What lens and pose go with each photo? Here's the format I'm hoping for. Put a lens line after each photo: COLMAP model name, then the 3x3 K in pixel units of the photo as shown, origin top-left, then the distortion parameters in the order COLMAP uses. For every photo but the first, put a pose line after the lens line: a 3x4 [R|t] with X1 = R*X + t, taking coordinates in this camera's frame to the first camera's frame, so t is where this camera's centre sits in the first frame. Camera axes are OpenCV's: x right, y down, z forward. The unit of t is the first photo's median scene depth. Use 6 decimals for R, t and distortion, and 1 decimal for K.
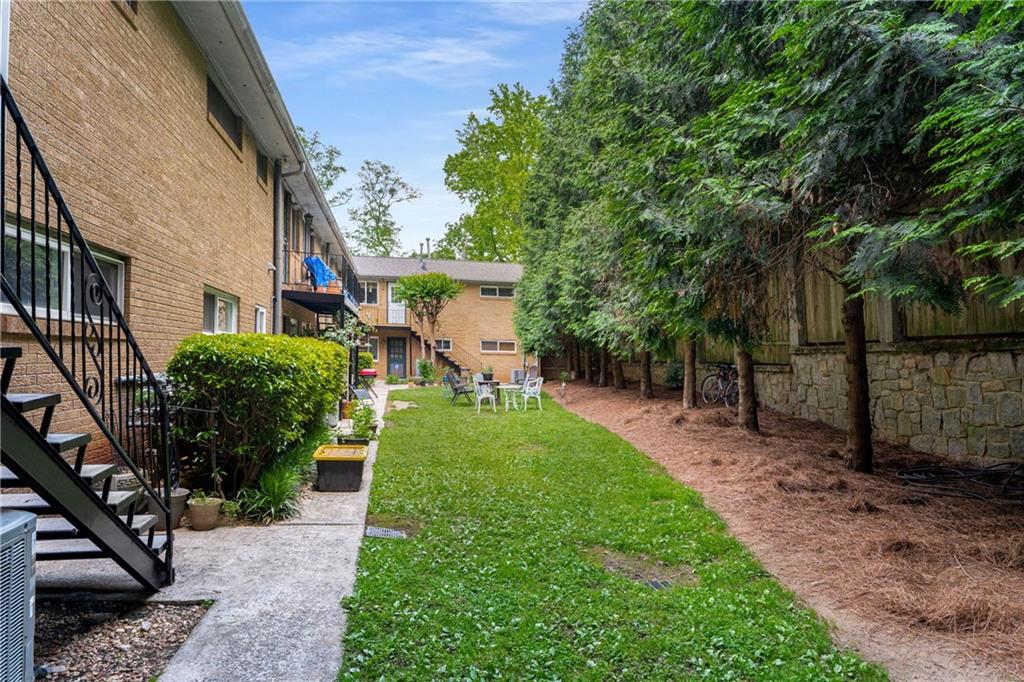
lens RADIAL K [[630.5, 0, 512.0], [0, 630.5, 341.0], [0, 0, 1]] dist [0.000184, 0.001078]
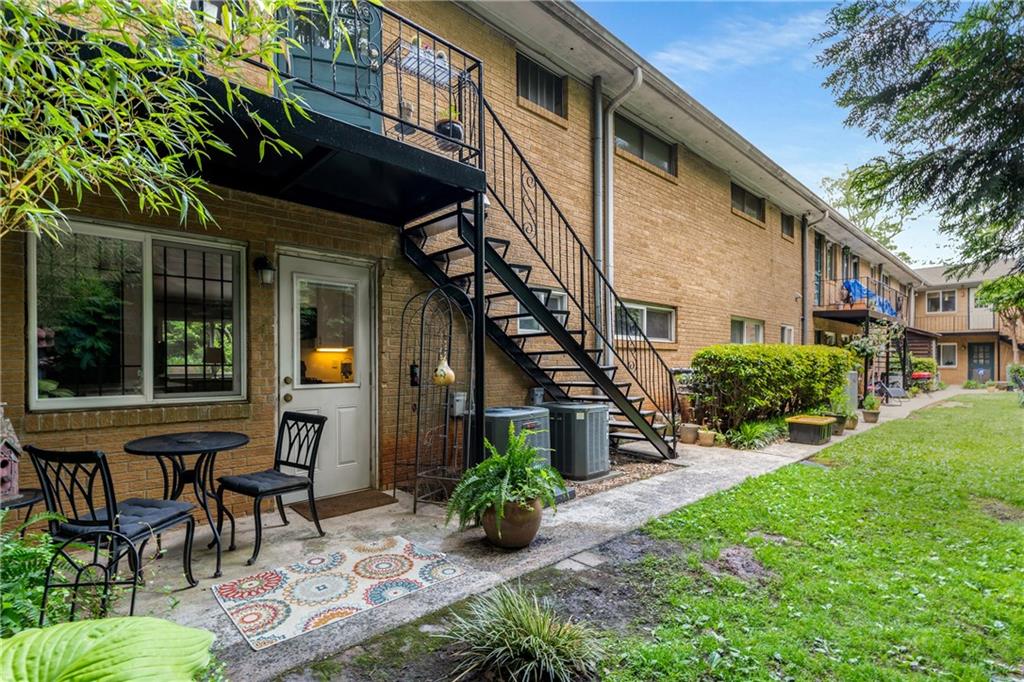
lens RADIAL K [[490.8, 0, 516.6], [0, 490.8, 363.1], [0, 0, 1]] dist [0.011277, 0.000393]
pose [[0.556829, -0.028725, -0.830130, 0.174334], [0.038494, 0.999220, -0.008755, 0.015889], [0.829735, -0.027080, 0.557501, -0.118264]]
